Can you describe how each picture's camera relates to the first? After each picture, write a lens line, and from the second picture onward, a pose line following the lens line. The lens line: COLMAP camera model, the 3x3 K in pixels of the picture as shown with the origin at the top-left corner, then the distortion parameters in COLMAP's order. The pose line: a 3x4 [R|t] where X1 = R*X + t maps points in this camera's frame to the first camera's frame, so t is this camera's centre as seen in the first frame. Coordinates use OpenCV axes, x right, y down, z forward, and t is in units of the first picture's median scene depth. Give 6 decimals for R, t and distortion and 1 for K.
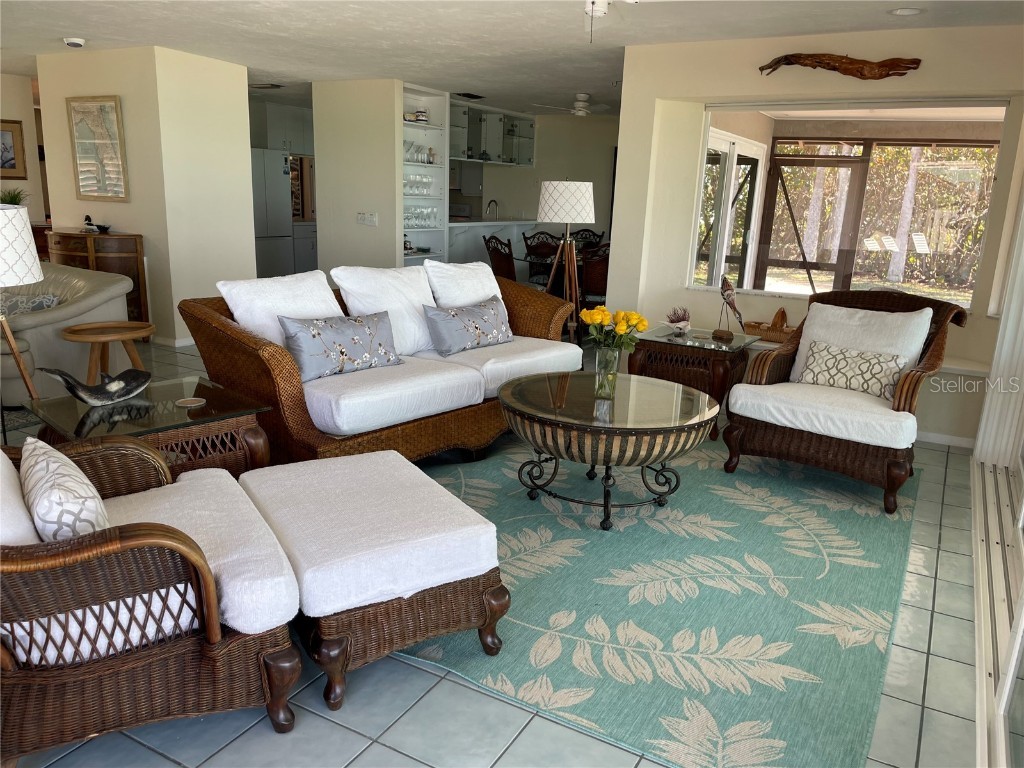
lens RADIAL K [[778.6, 0, 525.5], [0, 778.6, 384.0], [0, 0, 1]] dist [0.087519, -0.118869]
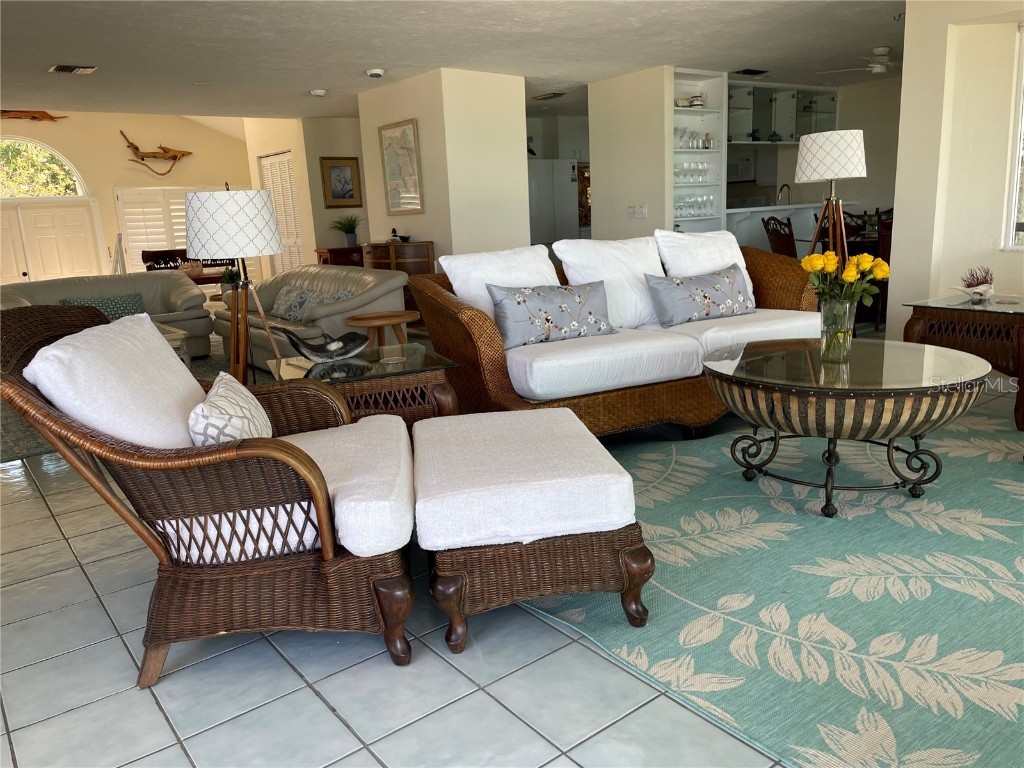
lens RADIAL K [[778.6, 0, 525.5], [0, 778.6, 384.0], [0, 0, 1]] dist [0.087519, -0.118869]
pose [[0.912248, 0.000324, -0.409638, 0.163371], [-0.012528, 0.999554, -0.027110, 0.077503], [0.409446, 0.029863, 0.911845, 0.105717]]
